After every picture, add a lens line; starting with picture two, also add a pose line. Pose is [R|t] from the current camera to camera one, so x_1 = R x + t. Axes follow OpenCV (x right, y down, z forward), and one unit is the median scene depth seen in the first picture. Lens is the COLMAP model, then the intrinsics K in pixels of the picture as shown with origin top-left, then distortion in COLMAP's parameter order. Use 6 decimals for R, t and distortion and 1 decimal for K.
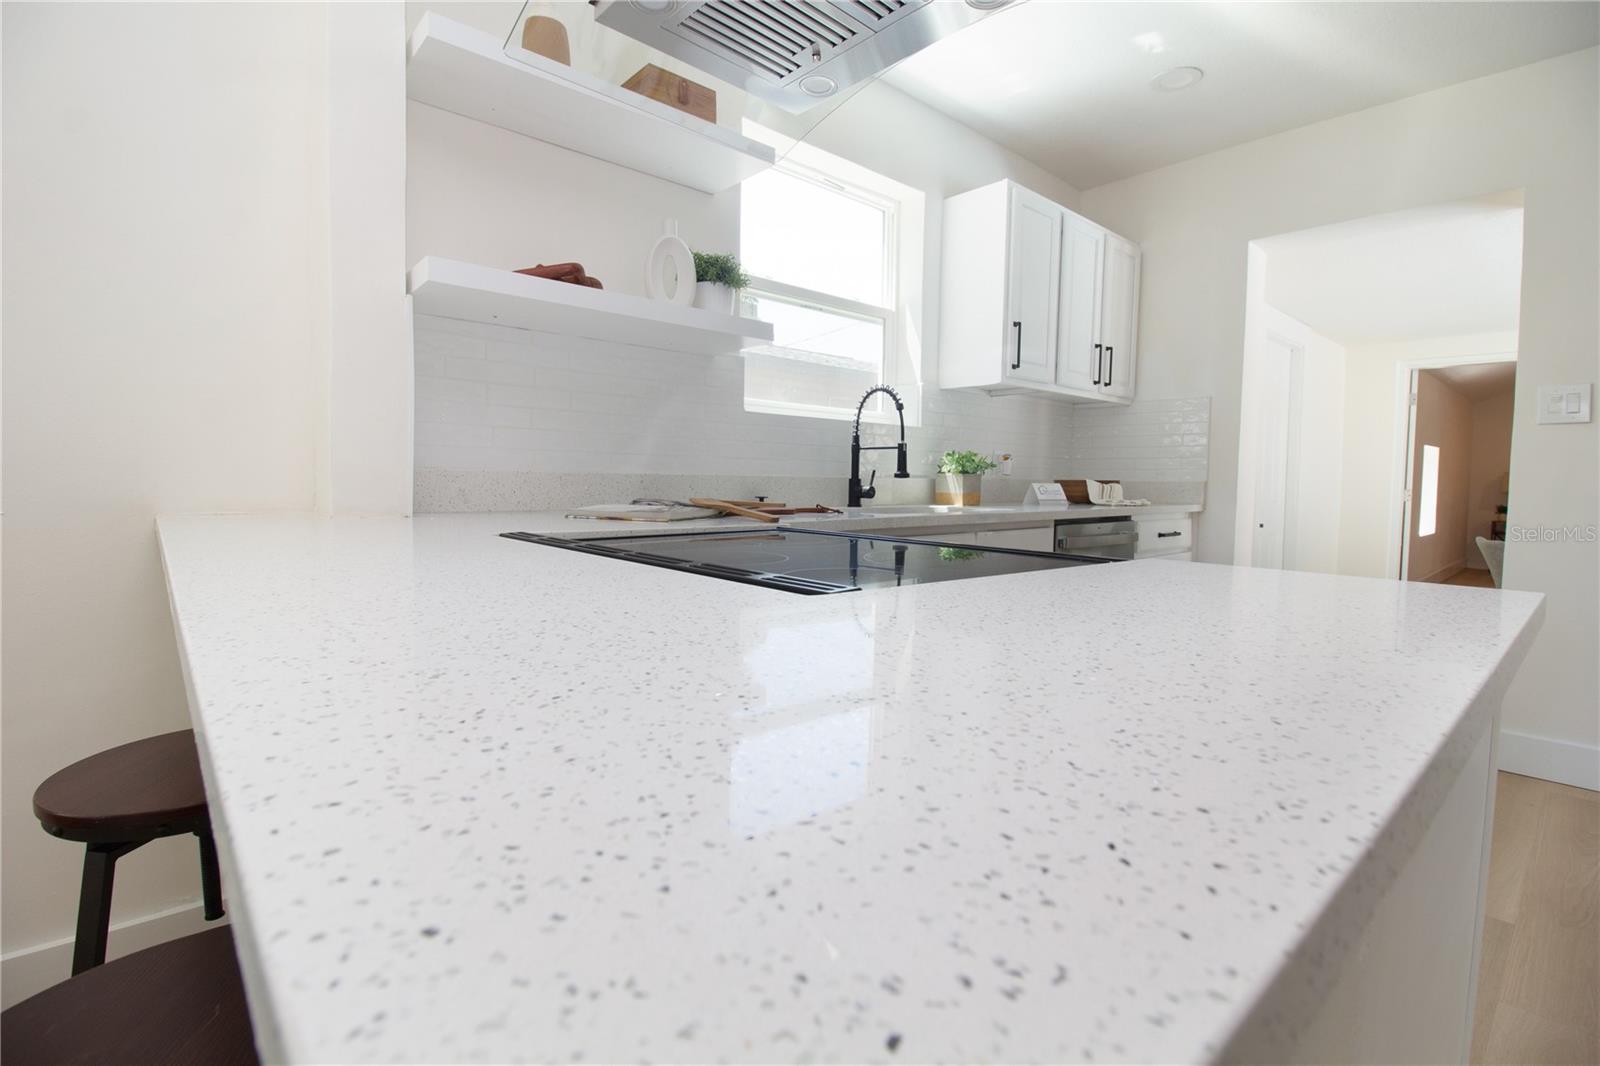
lens RADIAL K [[732.7, 0, 799.2], [0, 732.7, 521.6], [0, 0, 1]] dist [-0.032139, -0.001112]
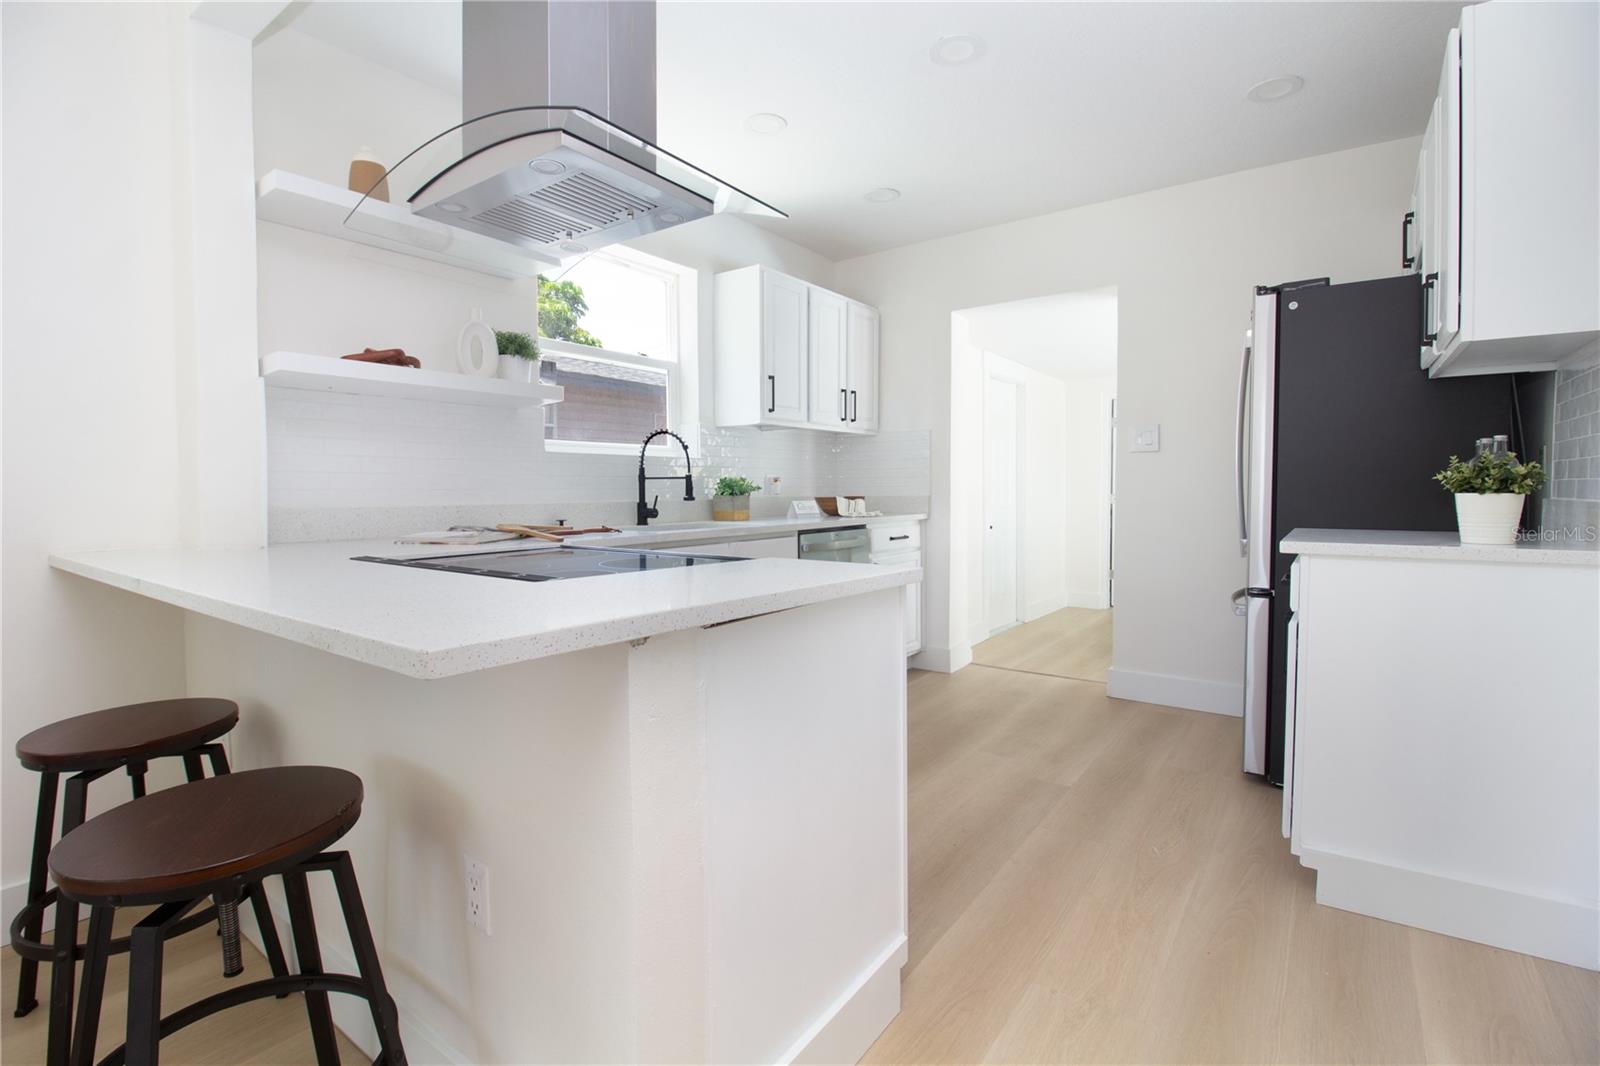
lens RADIAL K [[732.7, 0, 799.2], [0, 732.7, 521.6], [0, 0, 1]] dist [-0.032139, -0.001112]
pose [[0.977223, -0.030639, 0.209990, 0.073568], [0.033351, 0.999400, -0.009386, -0.005521], [-0.209577, 0.016176, 0.977658, -0.267195]]
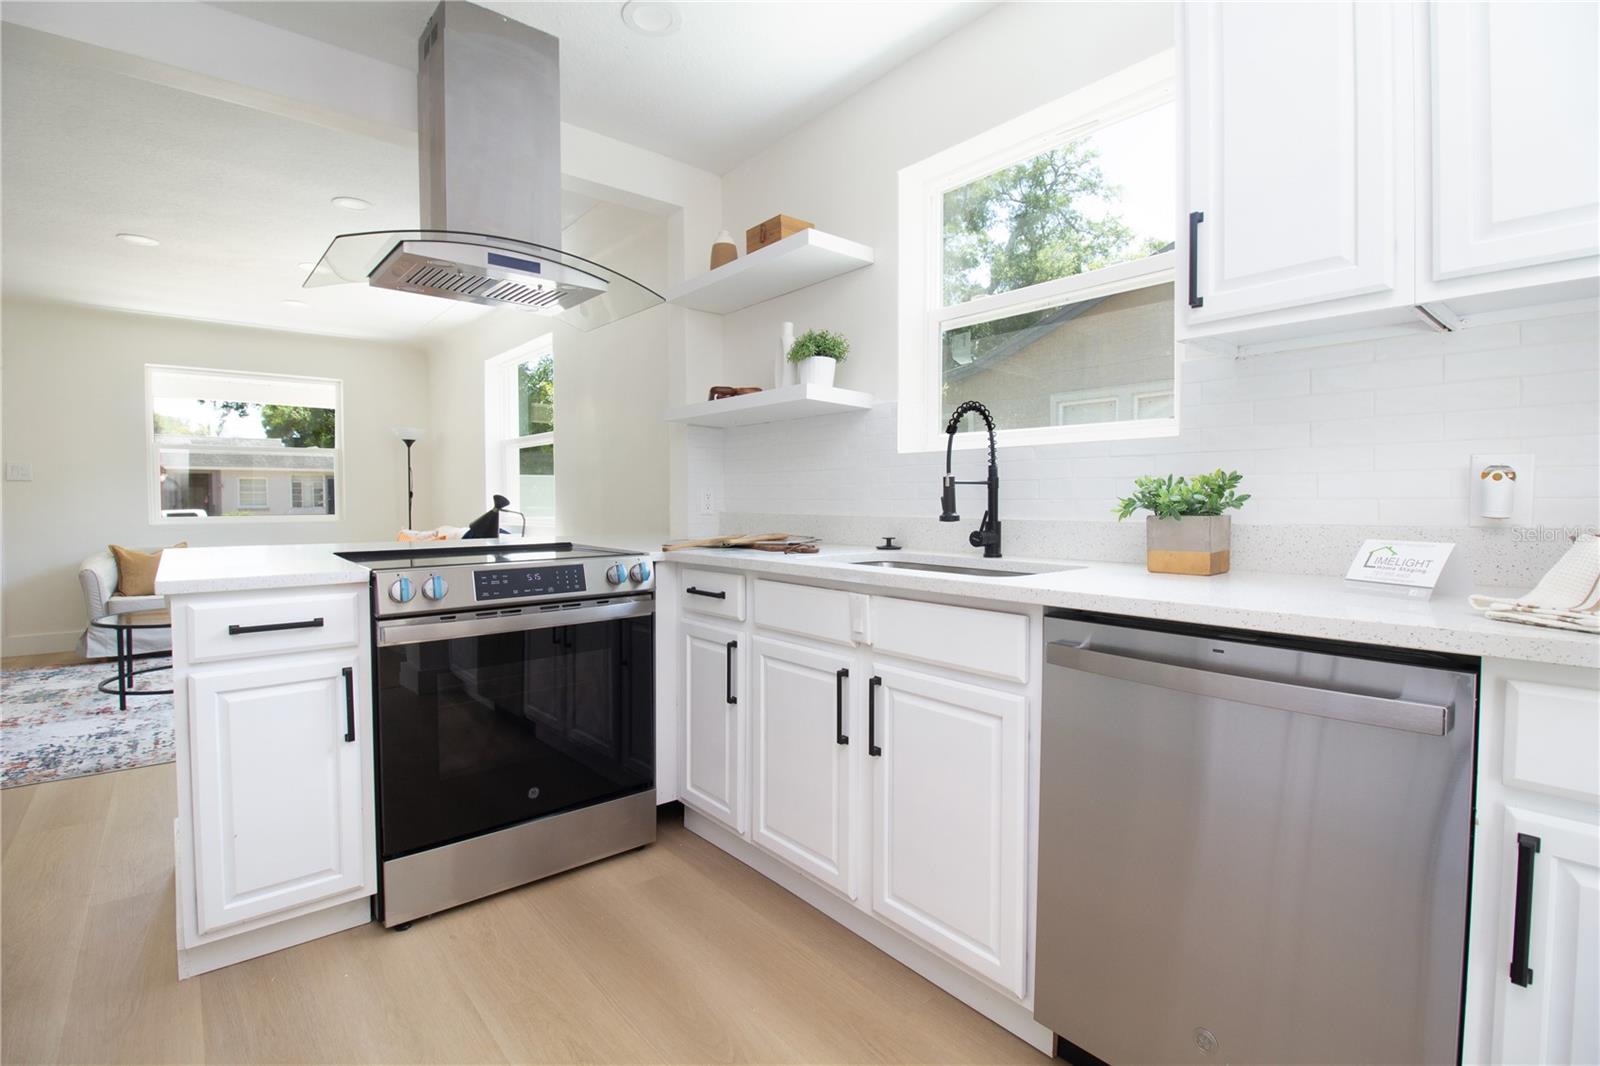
lens RADIAL K [[732.7, 0, 799.2], [0, 732.7, 521.6], [0, 0, 1]] dist [-0.032139, -0.001112]
pose [[-0.038340, 0.011736, -0.999196, 0.823819], [-0.049140, 0.998699, 0.013616, -0.057193], [0.998056, 0.049622, -0.037714, 0.792237]]
